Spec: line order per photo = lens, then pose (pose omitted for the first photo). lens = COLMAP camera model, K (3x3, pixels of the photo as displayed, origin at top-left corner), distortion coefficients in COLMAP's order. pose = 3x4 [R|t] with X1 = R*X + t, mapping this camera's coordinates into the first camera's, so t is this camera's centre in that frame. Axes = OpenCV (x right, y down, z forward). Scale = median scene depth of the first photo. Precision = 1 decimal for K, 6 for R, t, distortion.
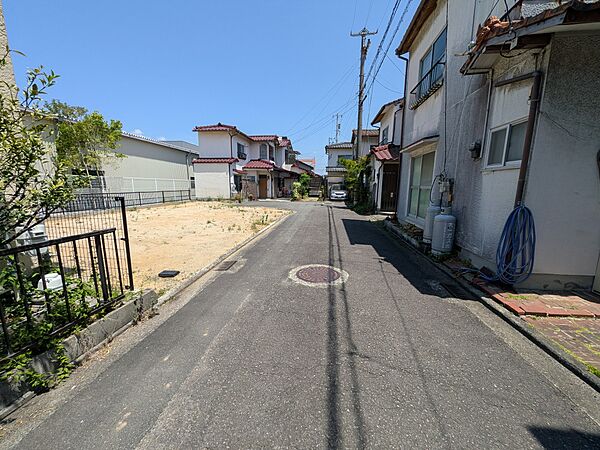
lens RADIAL K [[237.9, 0, 302.2], [0, 237.9, 226.4], [0, 0, 1]] dist [-0.000320, -0.000429]
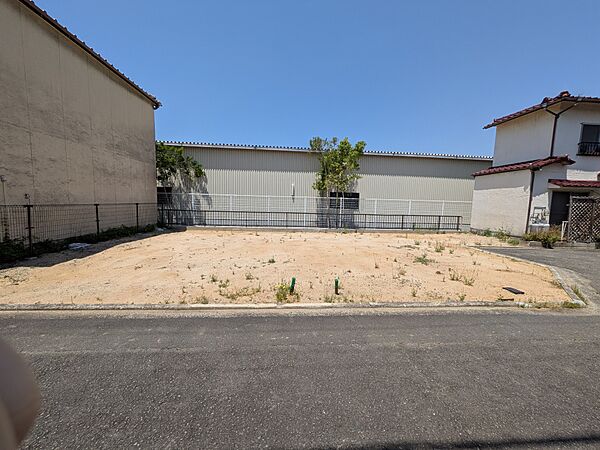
lens RADIAL K [[237.9, 0, 300.4], [0, 237.9, 225.2], [0, 0, 1]] dist [-0.000320, -0.000429]
pose [[0.181382, 0.089872, -0.979298, 0.116800], [-0.190212, 0.980217, 0.054726, -0.076041], [0.964842, 0.176348, 0.194888, 0.425056]]
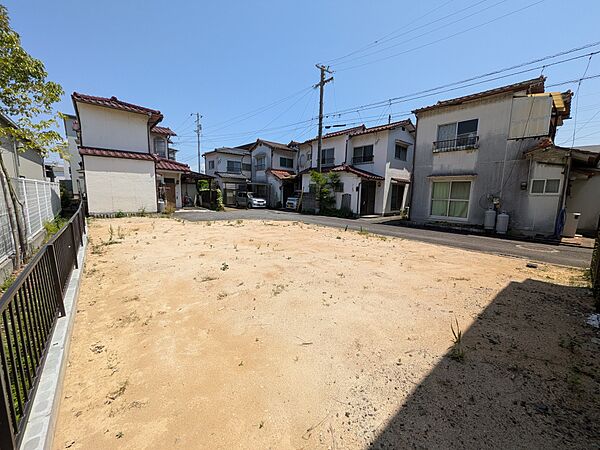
lens RADIAL K [[237.9, 0, 301.2], [0, 237.9, 226.5], [0, 0, 1]] dist [-0.000320, -0.000429]
pose [[0.681352, -0.095345, 0.725720, -0.533102], [0.107419, 0.993770, 0.029710, -0.048580], [-0.724031, 0.057713, 0.687348, 0.210971]]
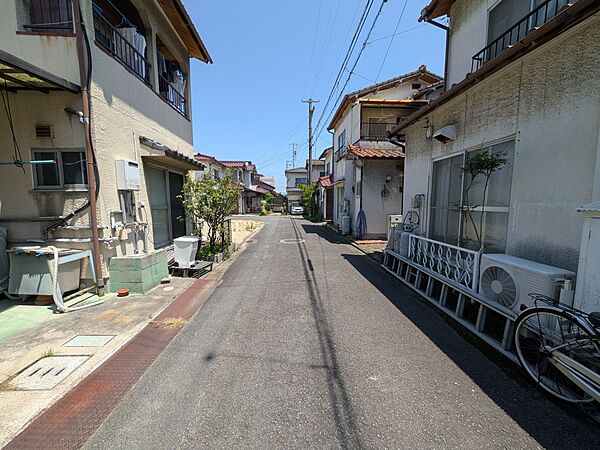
lens RADIAL K [[237.9, 0, 302.1], [0, 237.9, 228.3], [0, 0, 1]] dist [-0.000320, -0.000429]
pose [[0.984667, -0.030878, 0.171688, -0.049970], [0.041286, 0.997498, -0.057383, 0.044084], [-0.169486, 0.063592, 0.983479, -0.282919]]
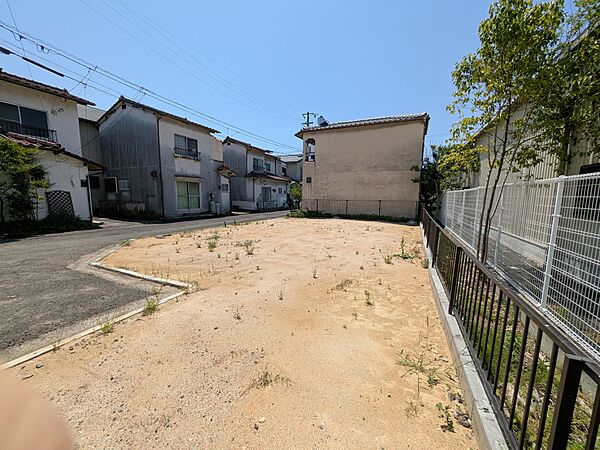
lens RADIAL K [[237.9, 0, 302.3], [0, 237.9, 226.6], [0, 0, 1]] dist [-0.000320, -0.000429]
pose [[-0.947841, -0.063374, 0.312379, -0.442040], [0.031353, 0.956745, 0.289235, -0.177918], [-0.317196, 0.283943, -0.904855, 0.981212]]
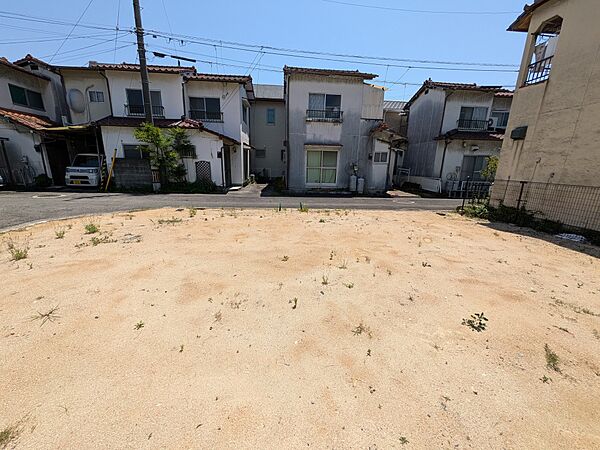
lens RADIAL K [[237.9, 0, 300.7], [0, 237.9, 226.5], [0, 0, 1]] dist [-0.000320, -0.000429]
pose [[-0.190397, -0.264986, 0.945268, -0.500943], [0.139006, 0.945903, 0.293163, -0.106236], [-0.971816, 0.187216, -0.143262, 0.538113]]
